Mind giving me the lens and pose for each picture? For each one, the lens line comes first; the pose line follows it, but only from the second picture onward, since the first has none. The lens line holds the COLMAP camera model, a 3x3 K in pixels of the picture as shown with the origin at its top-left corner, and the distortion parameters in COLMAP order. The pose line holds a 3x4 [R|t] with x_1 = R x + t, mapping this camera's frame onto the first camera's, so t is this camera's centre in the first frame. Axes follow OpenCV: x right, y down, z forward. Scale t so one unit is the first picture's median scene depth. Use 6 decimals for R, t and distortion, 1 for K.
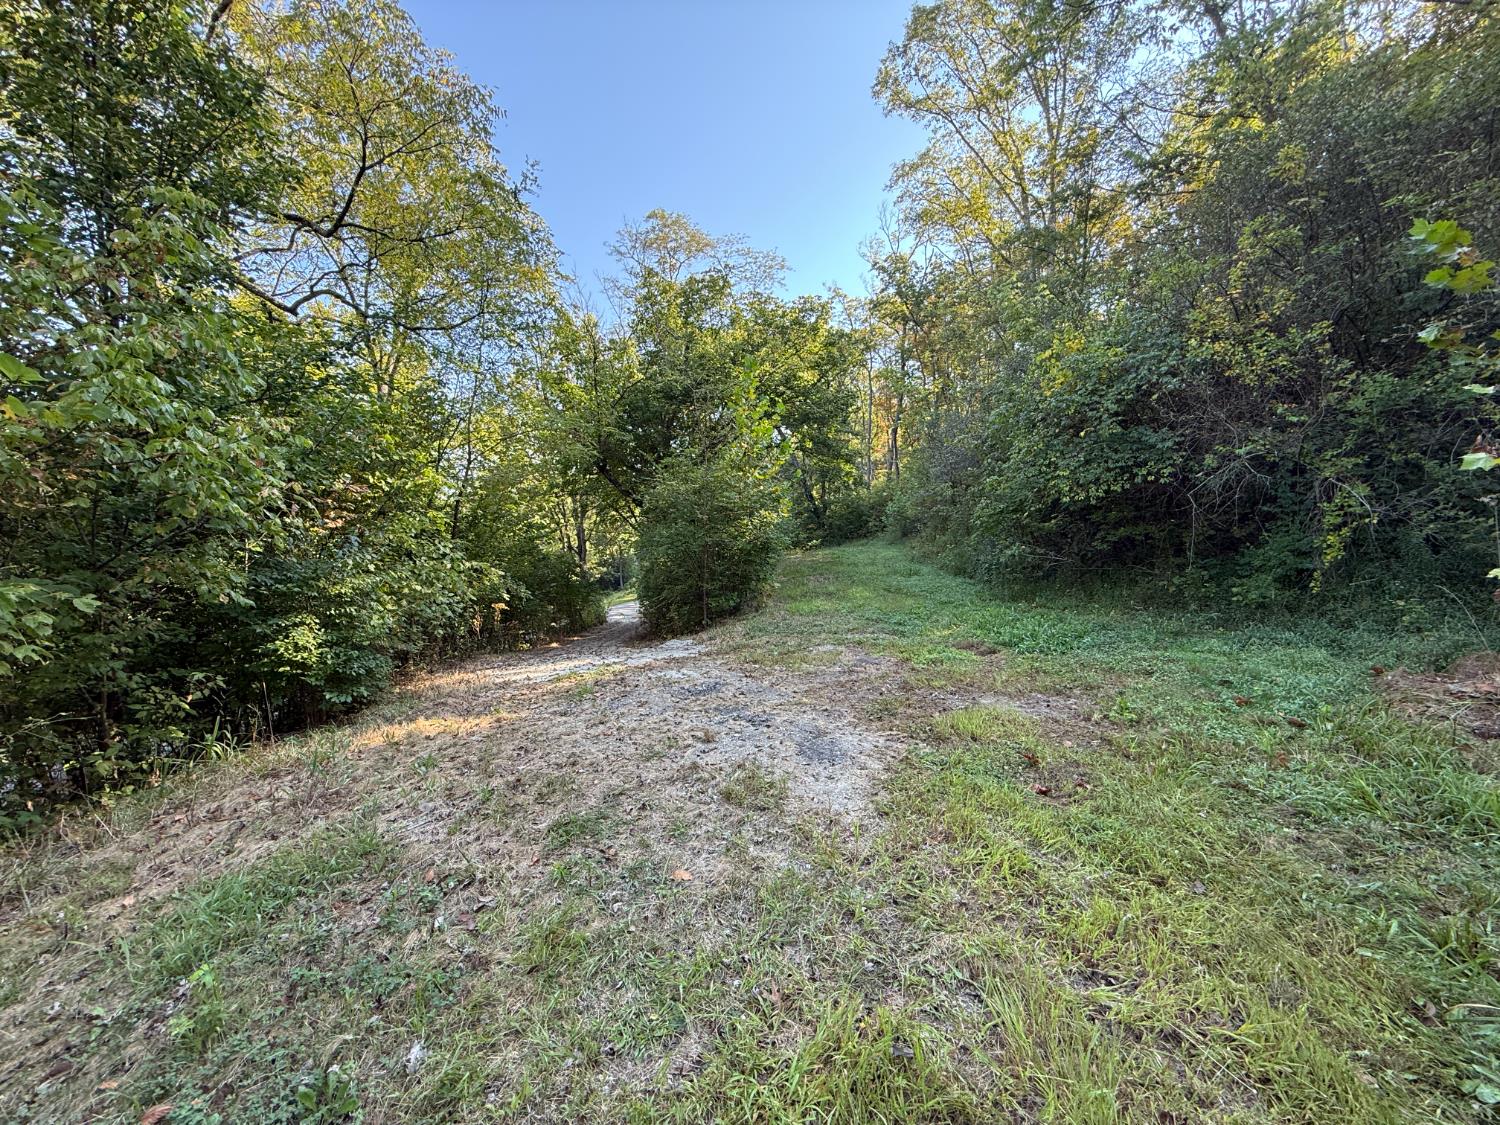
lens RADIAL K [[594.7, 0, 745.9], [0, 594.7, 562.1], [0, 0, 1]] dist [-0.001060, 0.000500]
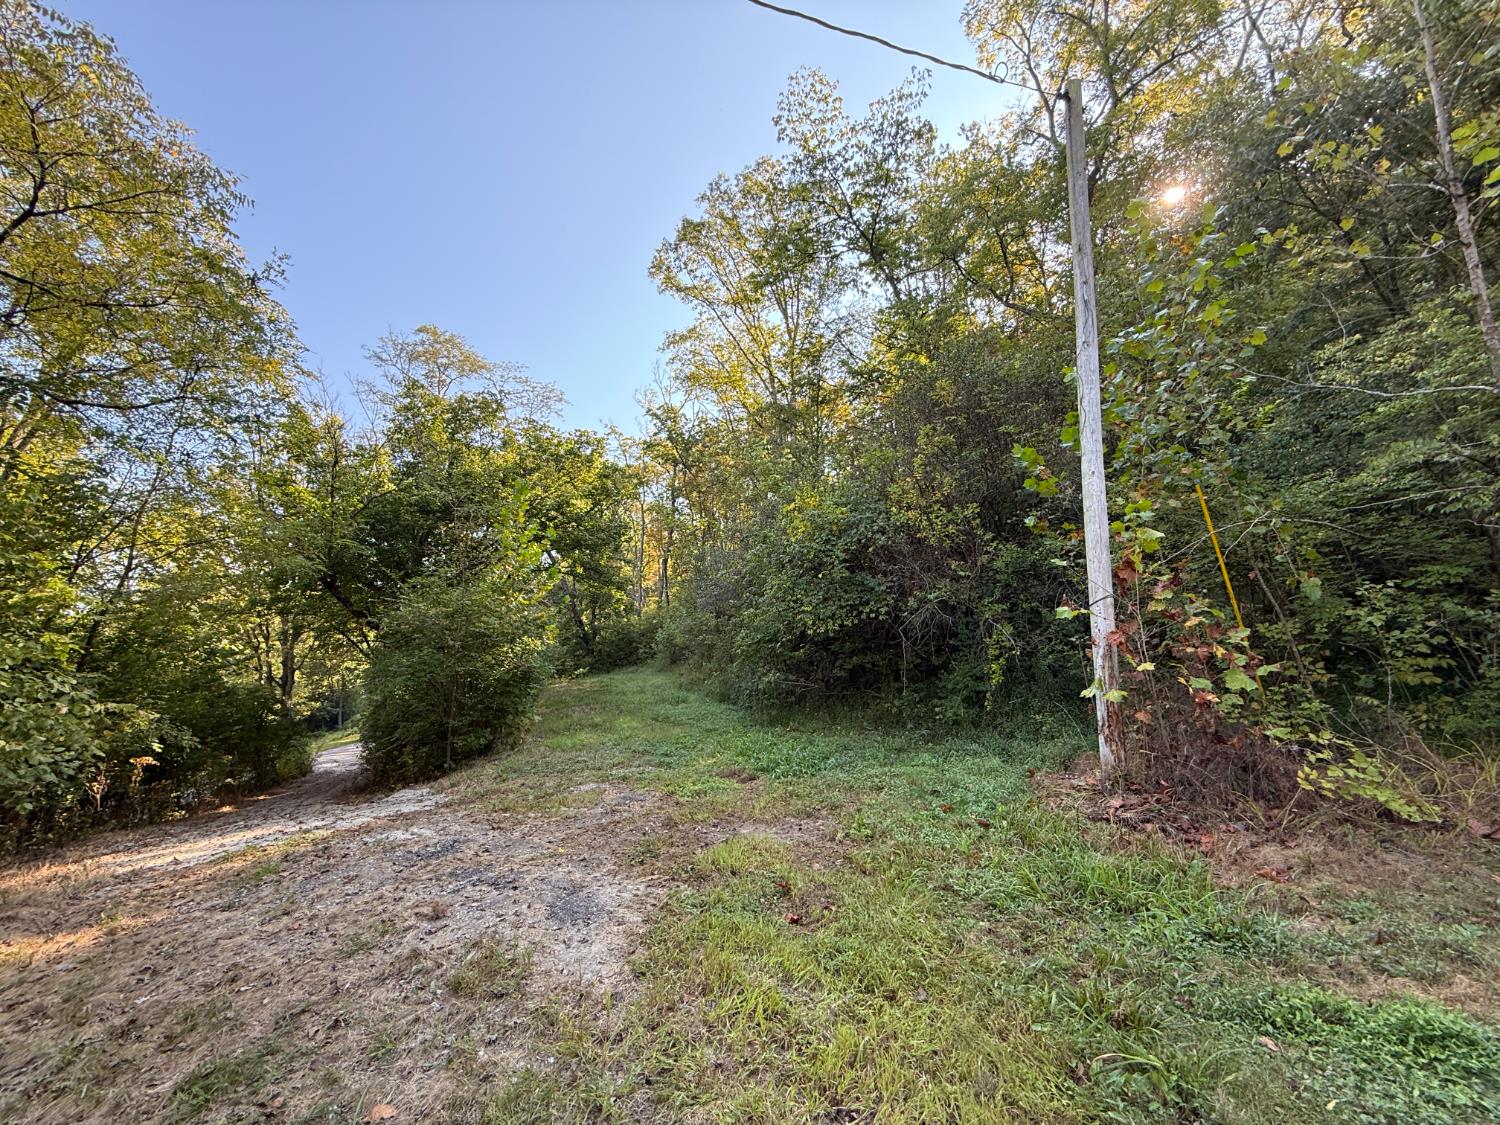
lens RADIAL K [[594.7, 0, 745.9], [0, 594.7, 562.1], [0, 0, 1]] dist [-0.001060, 0.000500]
pose [[0.929214, 0.058779, 0.364838, 0.003045], [0.018878, 0.978430, -0.205715, -0.004409], [-0.369060, 0.198040, 0.908061, -0.010621]]
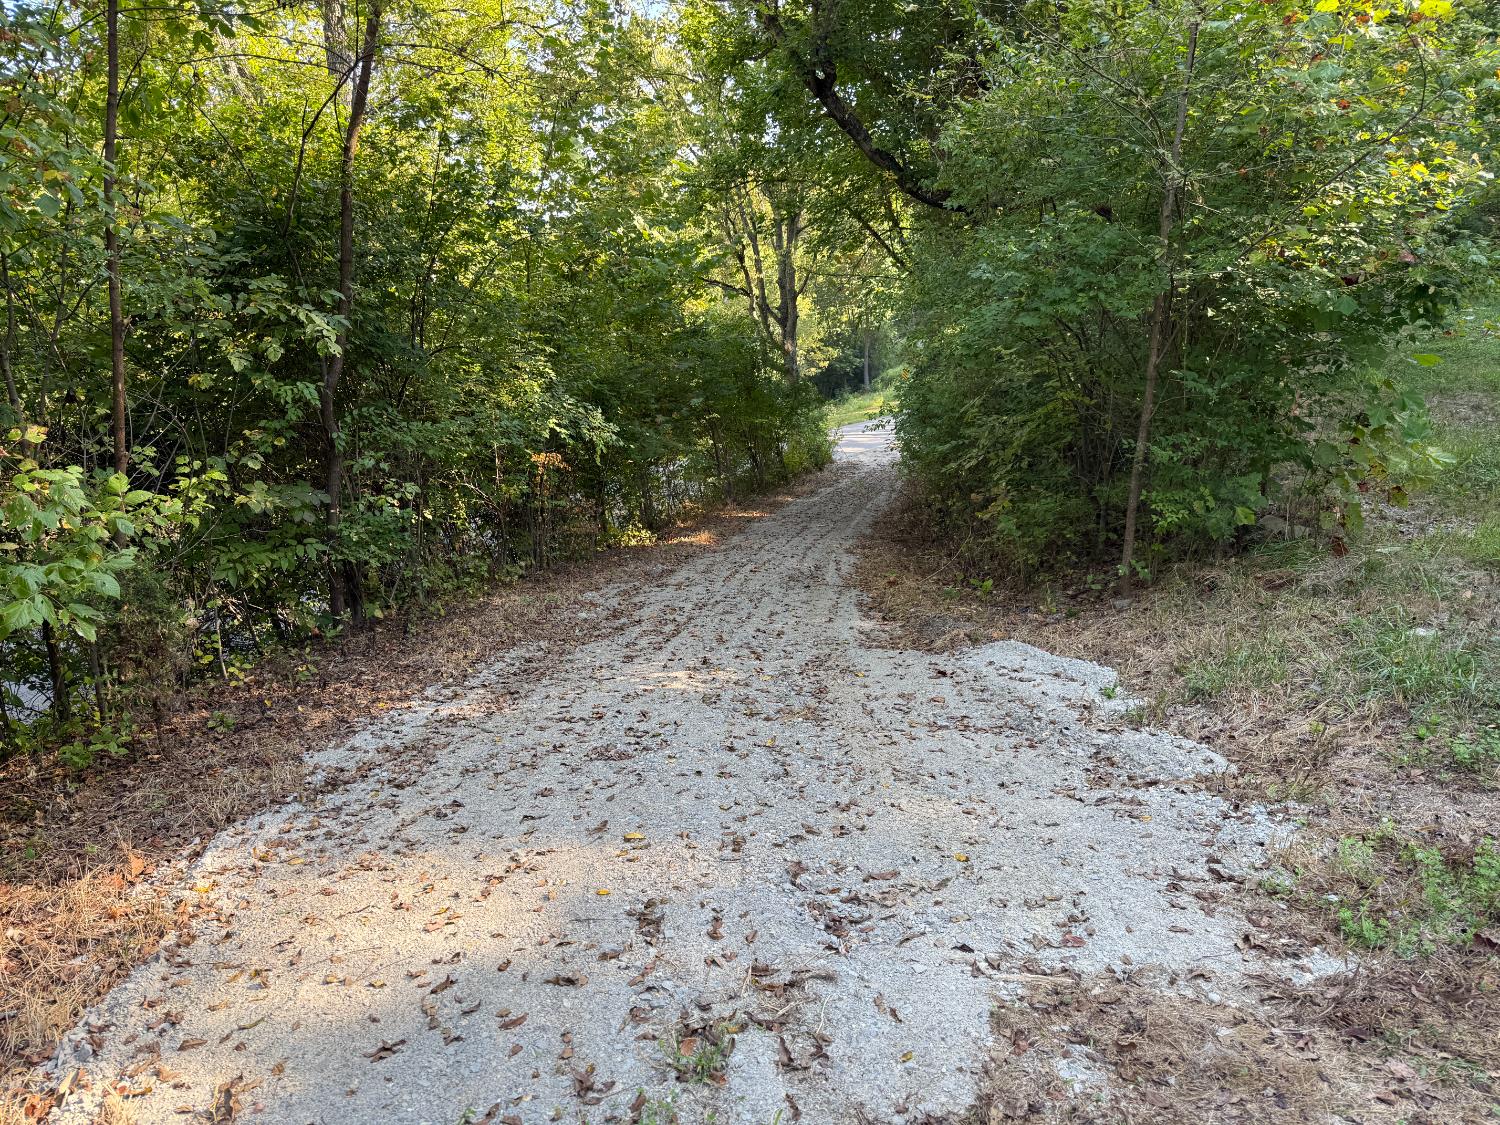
lens RADIAL K [[1037.5, 0, 750.0], [0, 1037.5, 562.5], [0, 0, 1]] dist [0.074303, -0.096019]
pose [[0.949598, 0.084786, -0.301787, -0.144133], [-0.019355, 0.976749, 0.213509, -0.012585], [0.312873, -0.196907, 0.929160, 0.756562]]
